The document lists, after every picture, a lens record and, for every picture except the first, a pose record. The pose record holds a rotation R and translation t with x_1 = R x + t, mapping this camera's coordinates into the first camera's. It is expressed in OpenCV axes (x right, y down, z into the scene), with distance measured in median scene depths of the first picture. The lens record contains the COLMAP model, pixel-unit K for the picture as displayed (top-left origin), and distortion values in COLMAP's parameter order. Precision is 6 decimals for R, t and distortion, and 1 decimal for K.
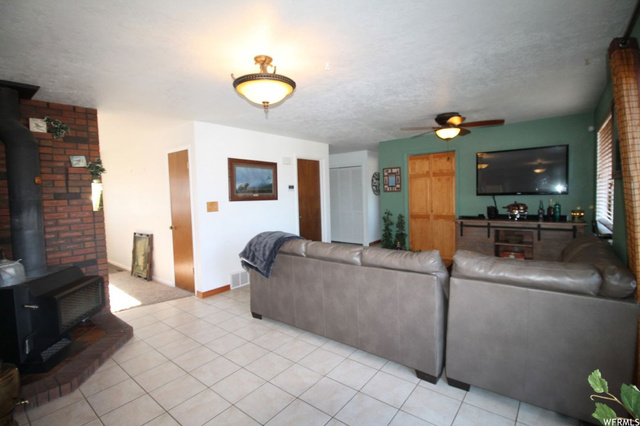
lens RADIAL K [[301.3, 0, 321.8], [0, 301.3, 209.2], [0, 0, 1]] dist [-0.004835, -0.001886]
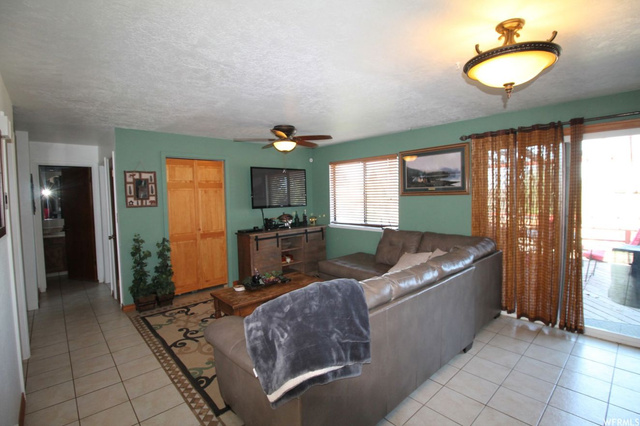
lens RADIAL K [[301.3, 0, 321.8], [0, 301.3, 209.2], [0, 0, 1]] dist [-0.004835, -0.001886]
pose [[0.149621, -0.025050, 0.988426, -0.665868], [0.072174, 0.997289, 0.014350, -0.061162], [-0.986106, 0.069192, 0.151024, 0.909851]]
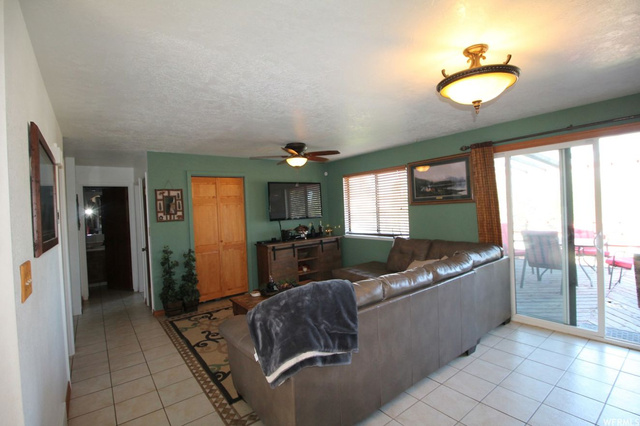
lens RADIAL K [[302.0, 0, 322.1], [0, 302.0, 210.9], [0, 0, 1]] dist [-0.000609, 0.000110]
pose [[0.233131, 0.006981, 0.972420, -0.731139], [0.094076, 0.995122, -0.029698, -0.047173], [-0.967884, 0.098405, 0.231337, 0.833681]]
